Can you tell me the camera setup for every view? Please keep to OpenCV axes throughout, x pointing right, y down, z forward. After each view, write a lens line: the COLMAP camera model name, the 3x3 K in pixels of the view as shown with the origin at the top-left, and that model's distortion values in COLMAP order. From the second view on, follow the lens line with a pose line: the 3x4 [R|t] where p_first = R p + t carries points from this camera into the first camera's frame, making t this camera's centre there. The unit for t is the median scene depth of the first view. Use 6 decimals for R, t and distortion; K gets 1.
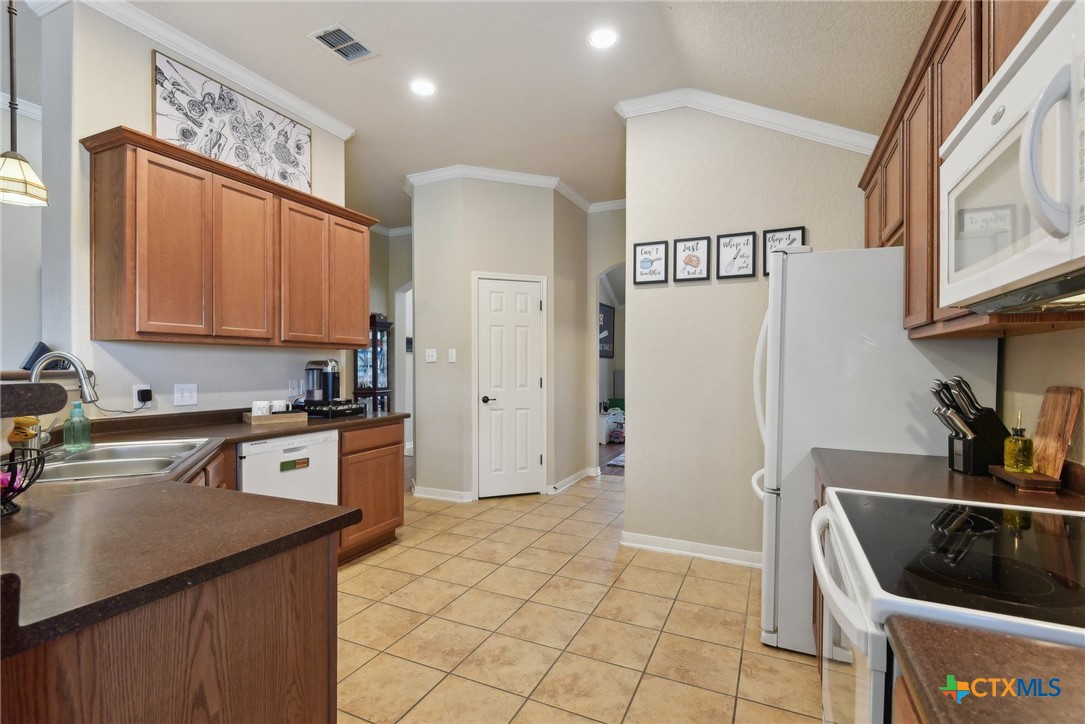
lens RADIAL K [[516.5, 0, 538.2], [0, 516.5, 362.4], [0, 0, 1]] dist [0.001544, -0.000883]
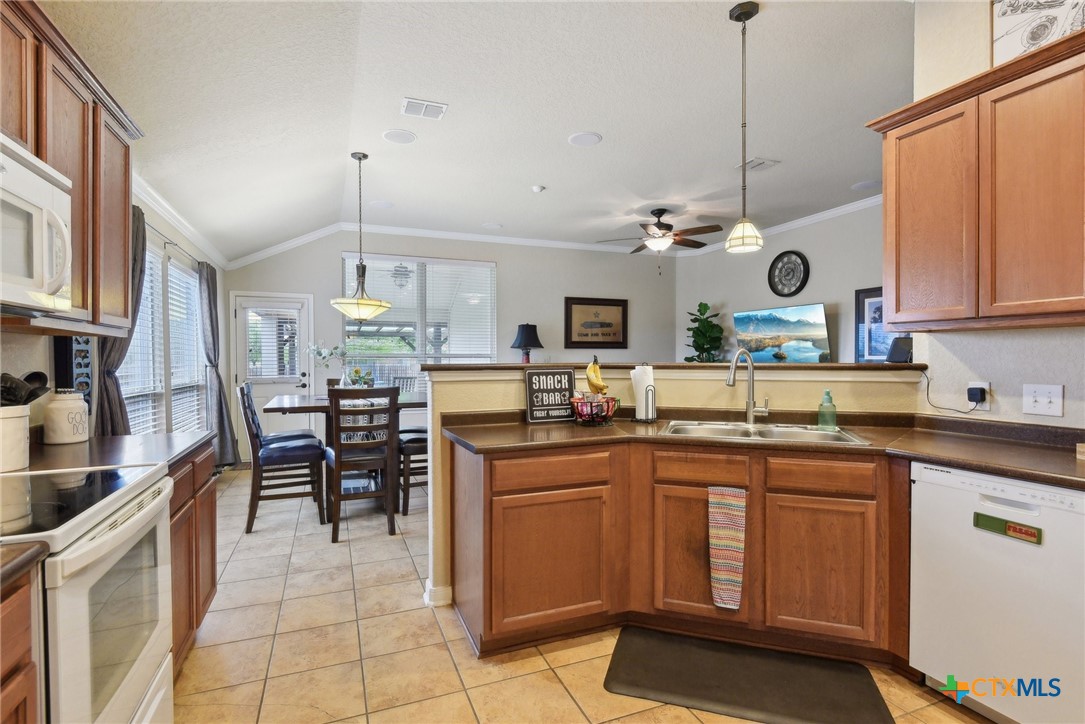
lens RADIAL K [[516.5, 0, 538.2], [0, 516.5, 362.4], [0, 0, 1]] dist [0.001544, -0.000883]
pose [[-0.679917, 0.005404, -0.733269, 0.324392], [0.006402, 0.999978, 0.001434, 0.006134], [0.733261, -0.003719, -0.679937, 1.023382]]
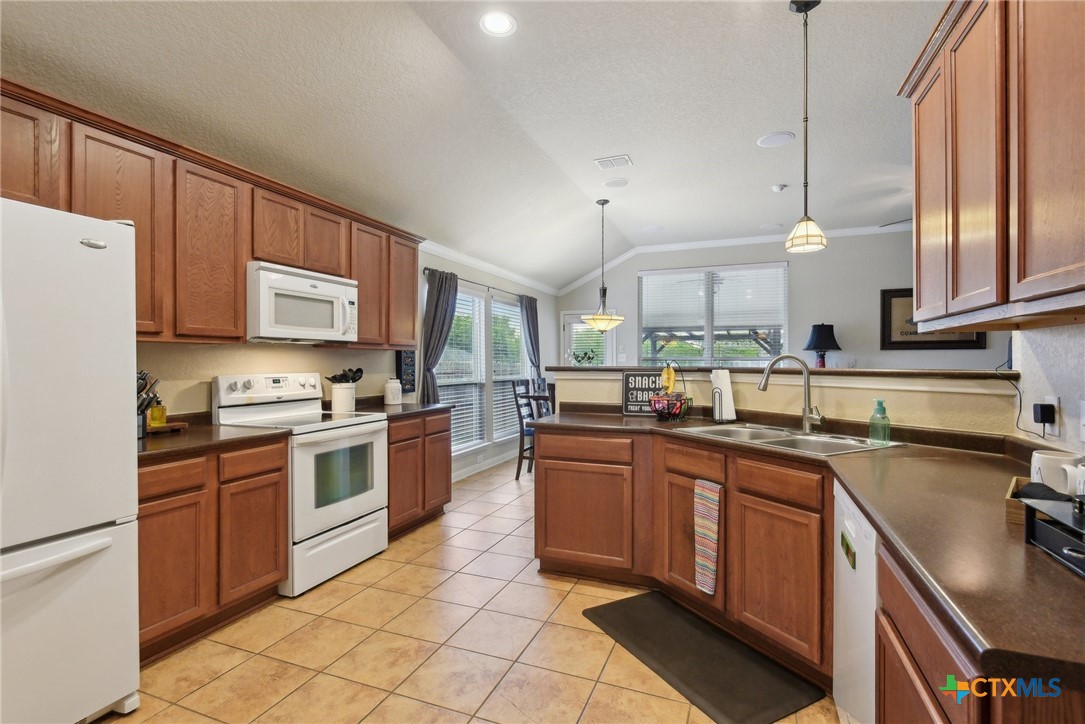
lens RADIAL K [[514.2, 0, 542.5], [0, 514.2, 362.0], [0, 0, 1]] dist [0.010996, -0.008561]
pose [[-0.997909, -0.000530, -0.064629, -0.120637], [-0.000141, 0.999982, -0.006025, 0.006256], [0.064632, -0.006003, -0.997891, 1.539377]]
